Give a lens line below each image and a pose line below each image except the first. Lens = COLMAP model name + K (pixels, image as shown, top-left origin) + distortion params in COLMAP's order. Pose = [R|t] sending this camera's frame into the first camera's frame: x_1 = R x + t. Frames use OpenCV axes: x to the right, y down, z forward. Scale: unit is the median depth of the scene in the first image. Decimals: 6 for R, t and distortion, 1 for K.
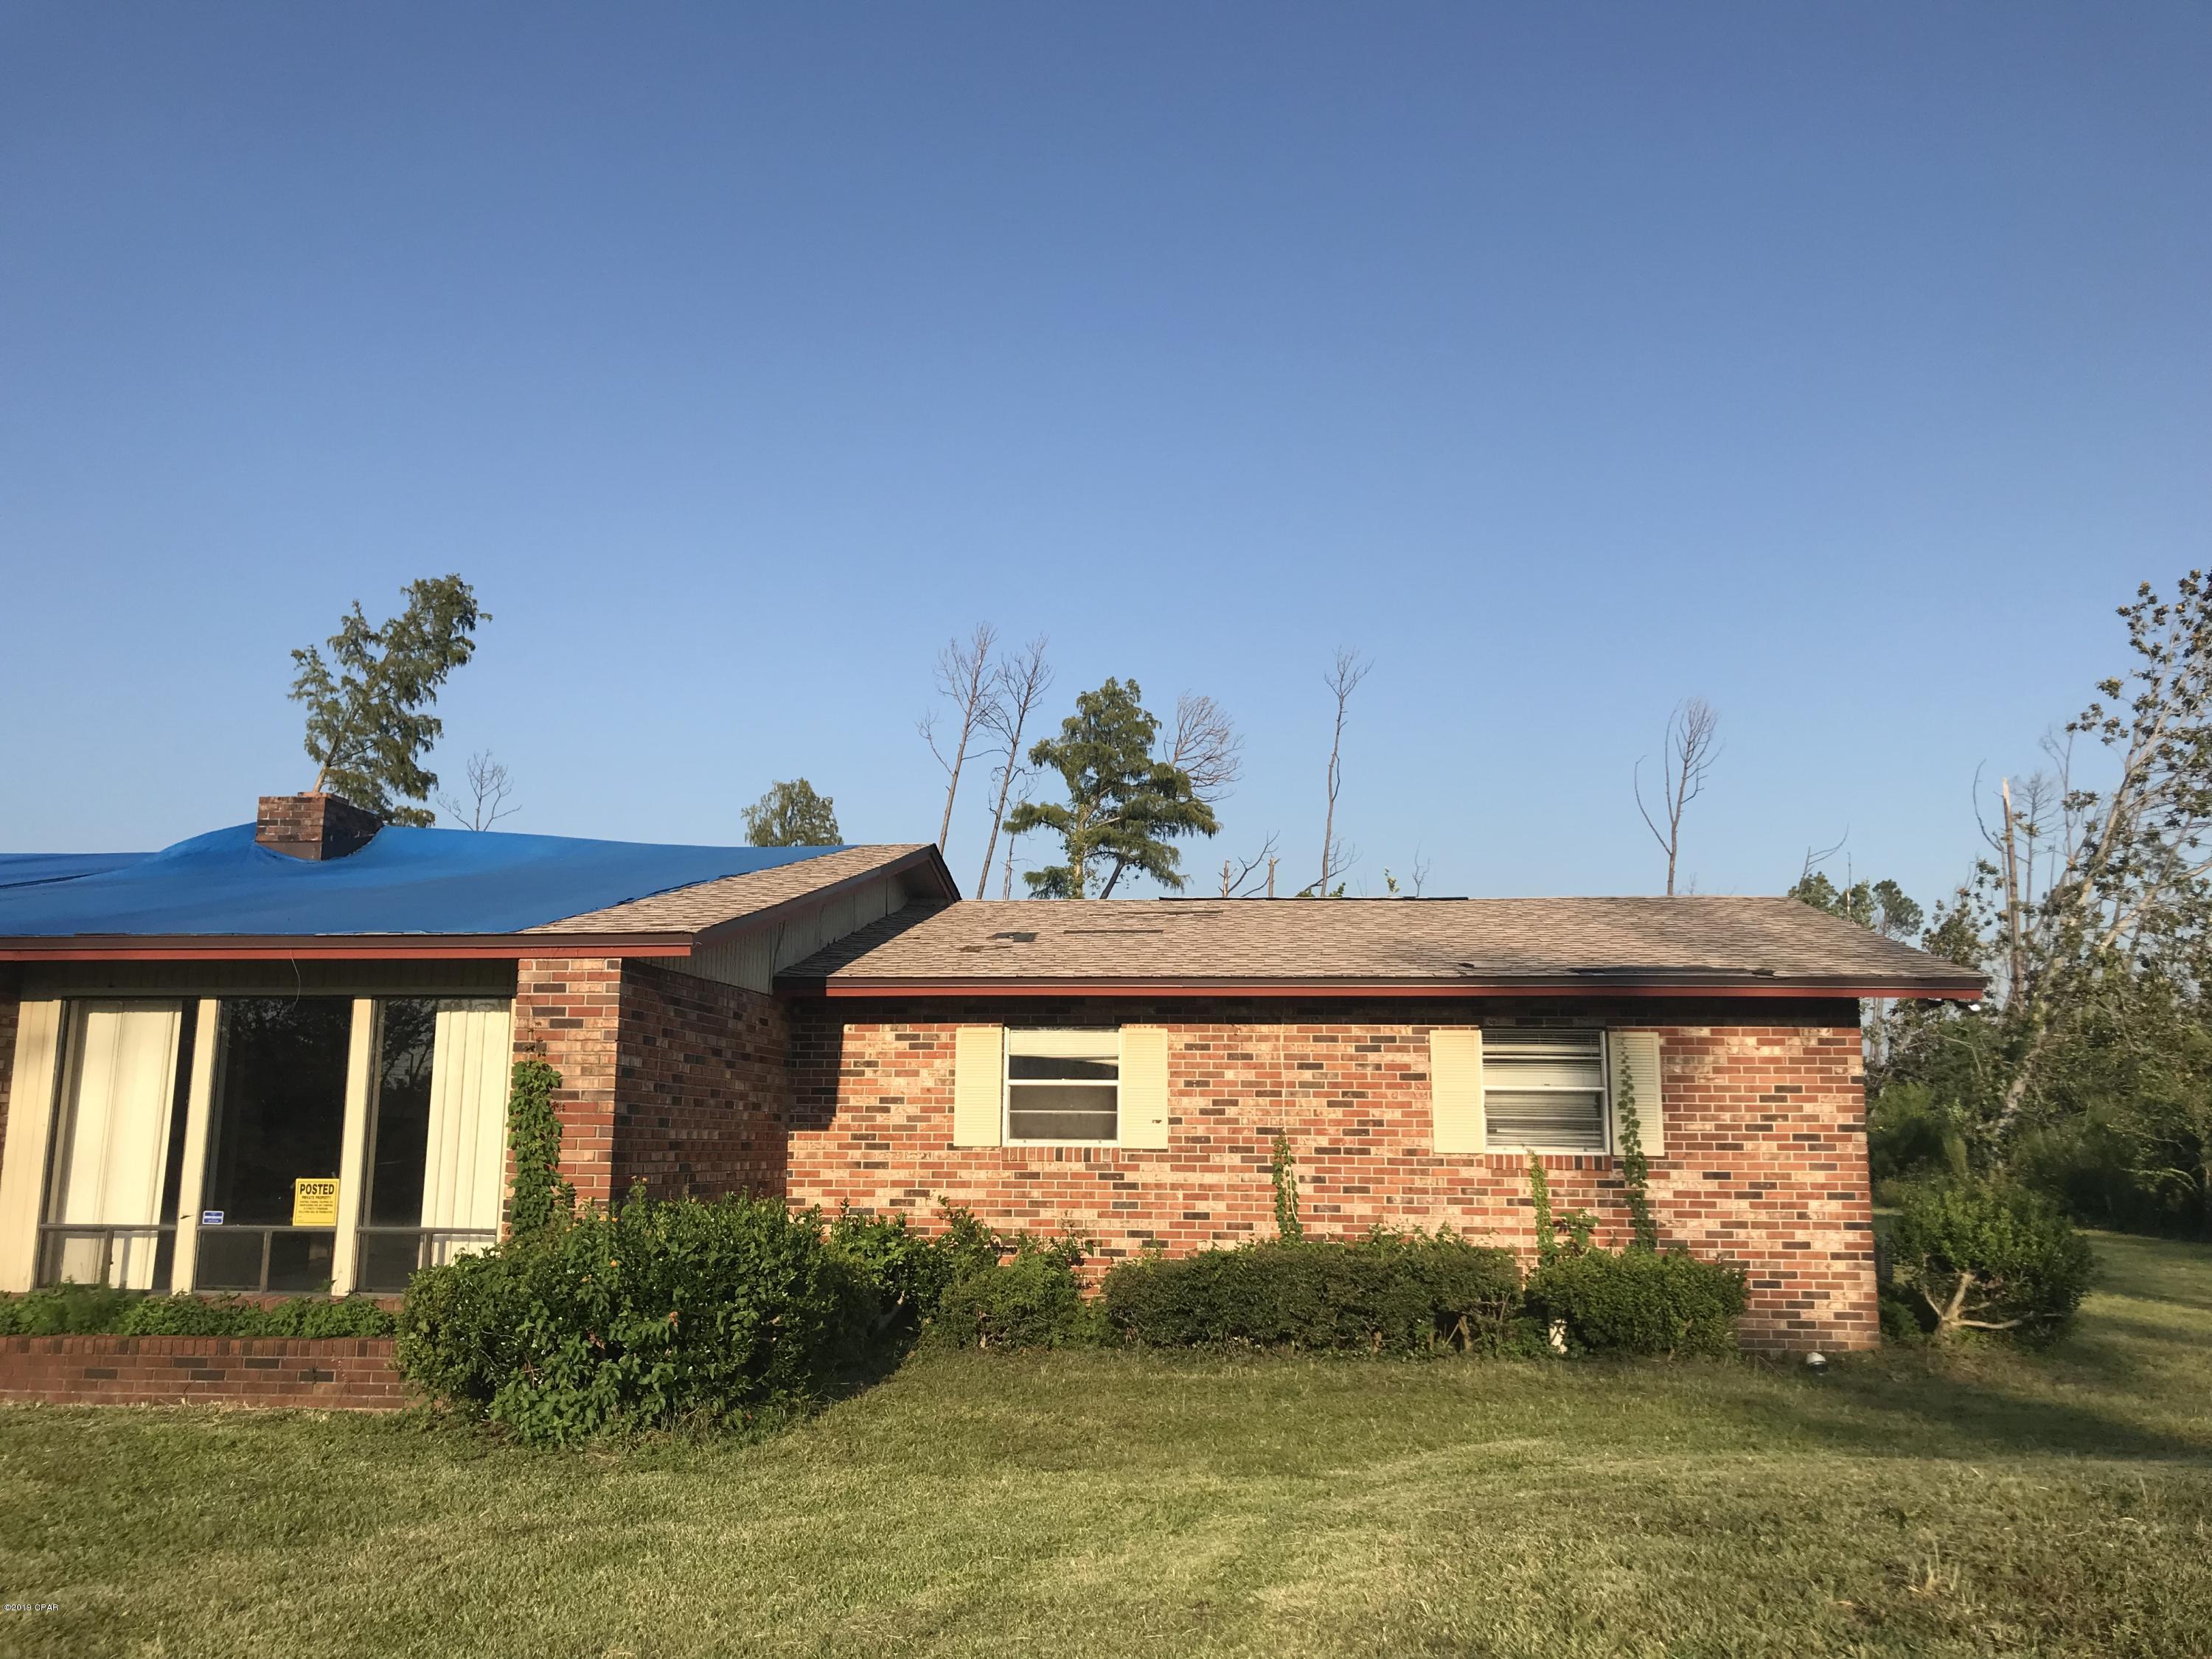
lens RADIAL K [[1814.0, 0, 1055.8], [0, 1814.0, 843.6], [0, 0, 1]] dist [0.028032, -0.030587]
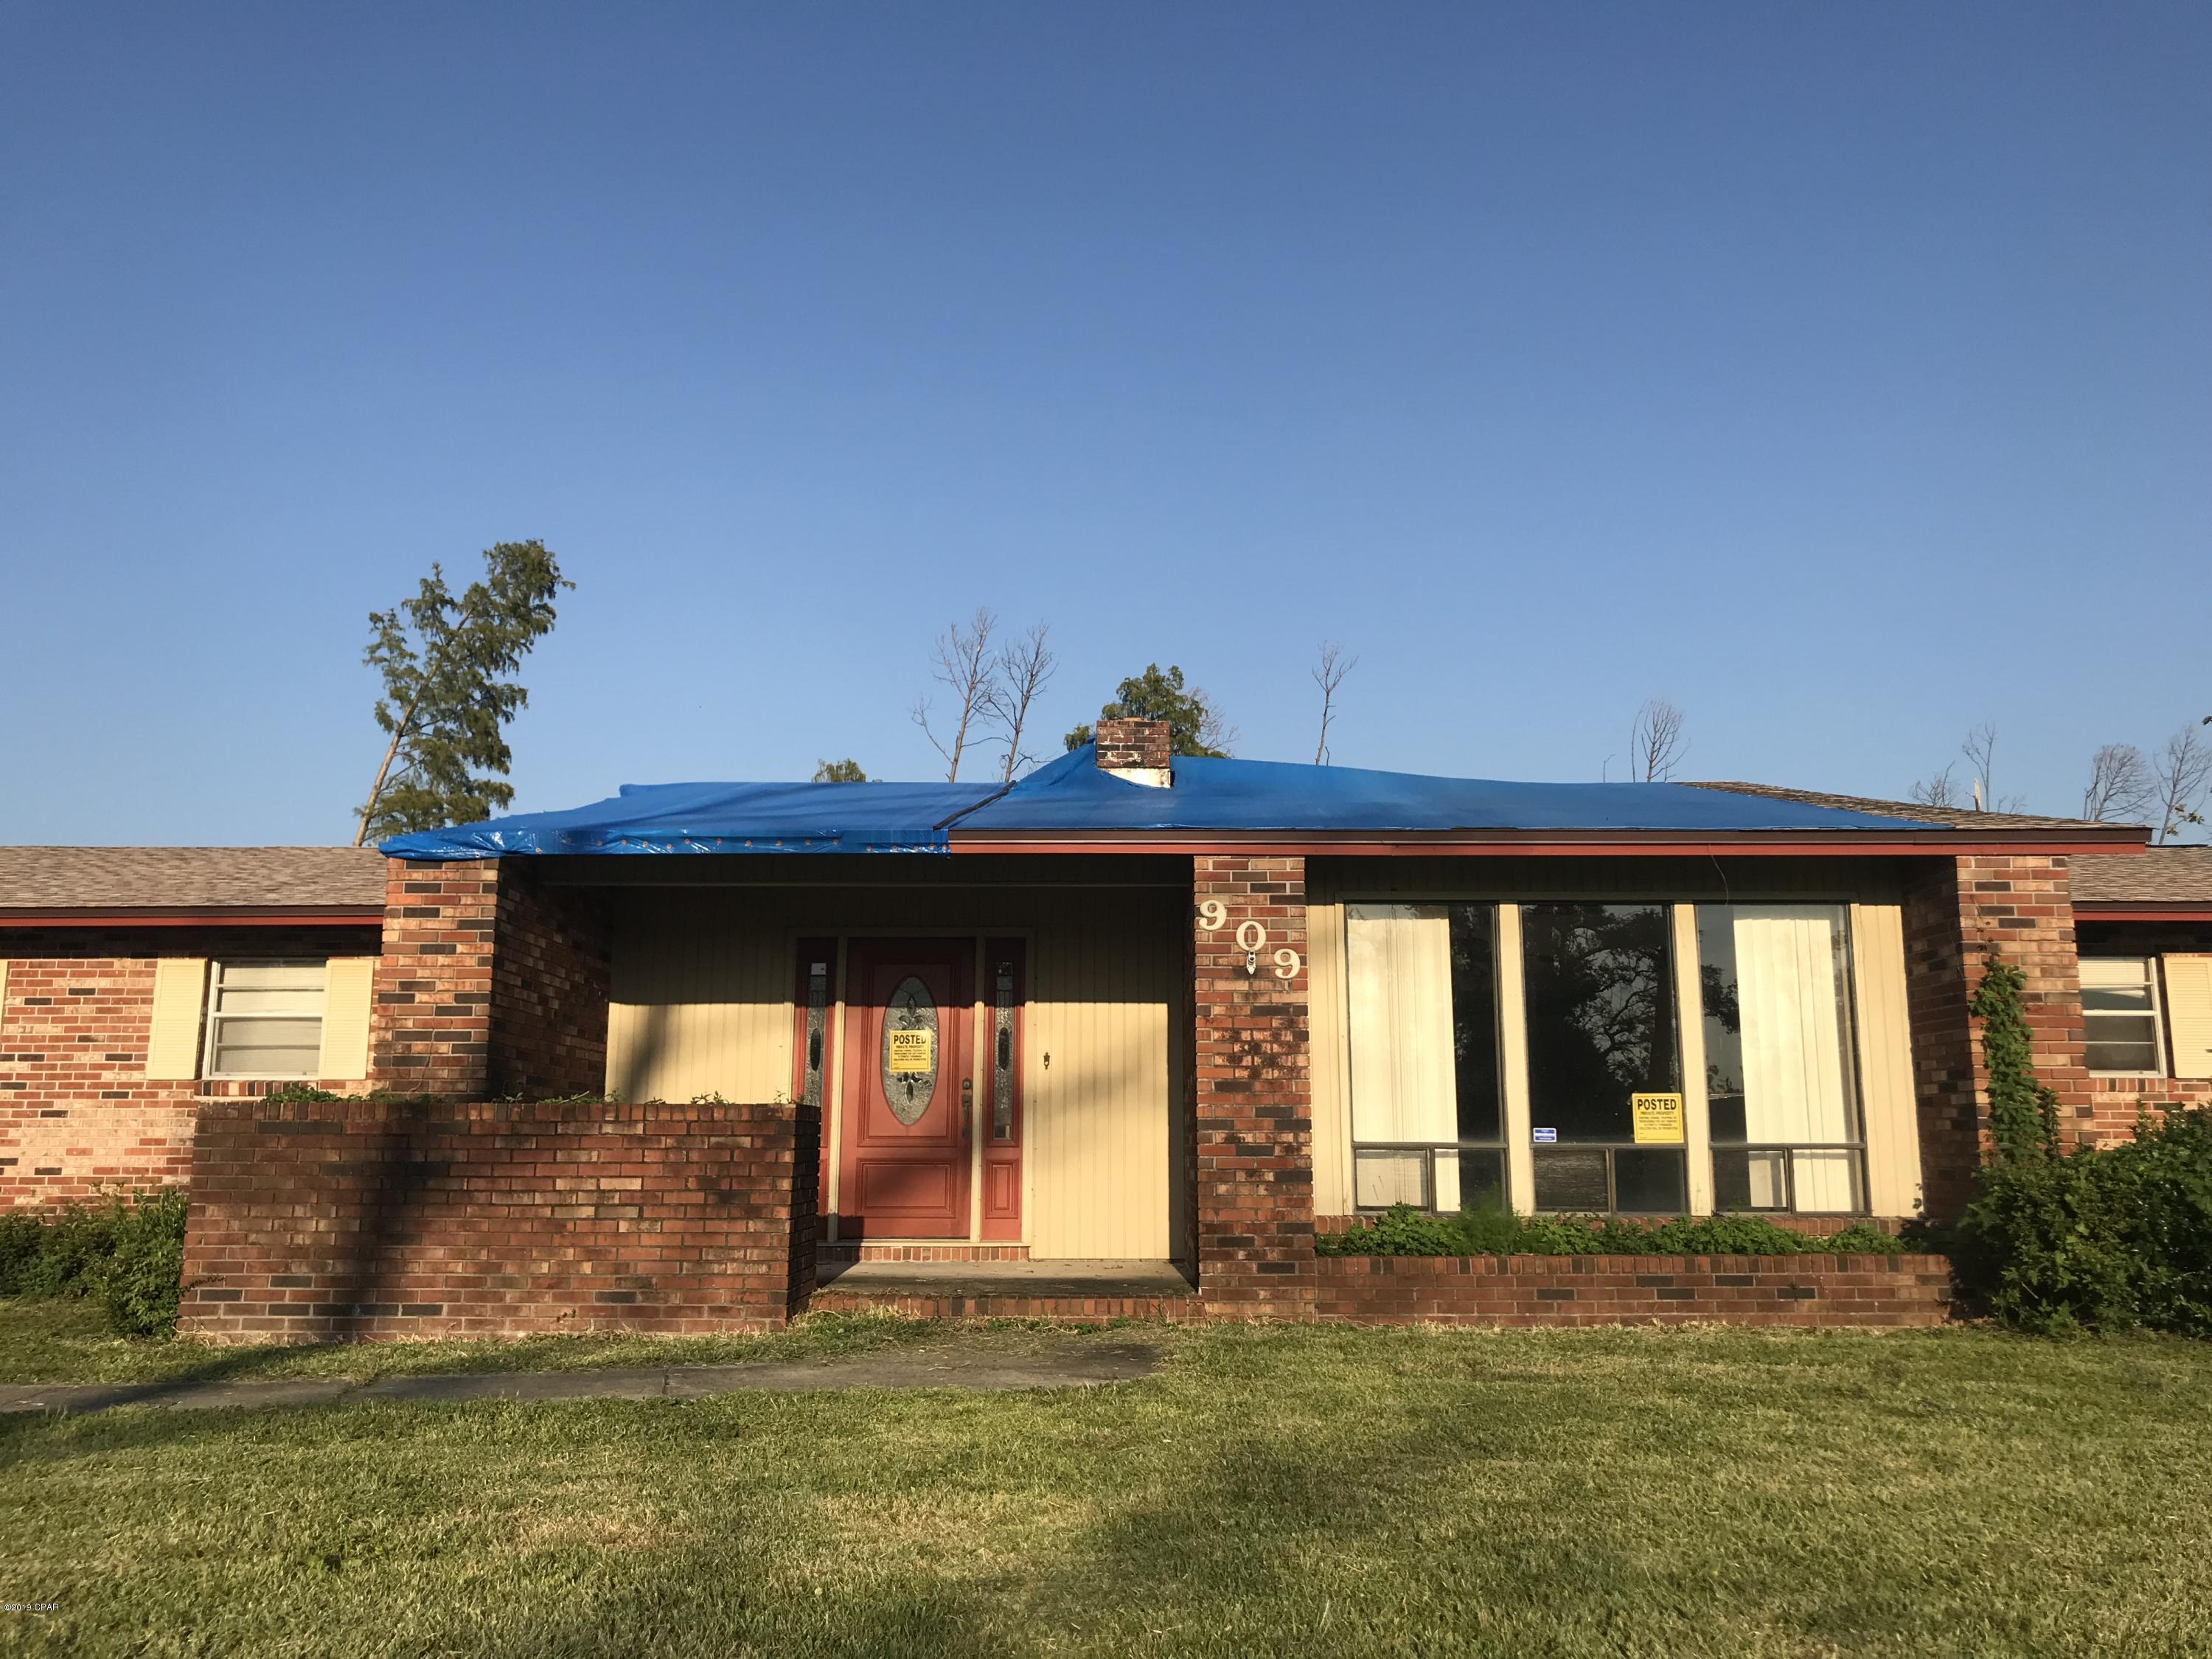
lens RADIAL K [[1814.0, 0, 1082.9], [0, 1814.0, 826.9], [0, 0, 1]] dist [0.028032, -0.030587]
pose [[0.993422, 0.010582, 0.114025, -0.683210], [-0.009440, 0.999900, -0.010550, 0.049450], [-0.114125, 0.009404, 0.993422, 0.078609]]
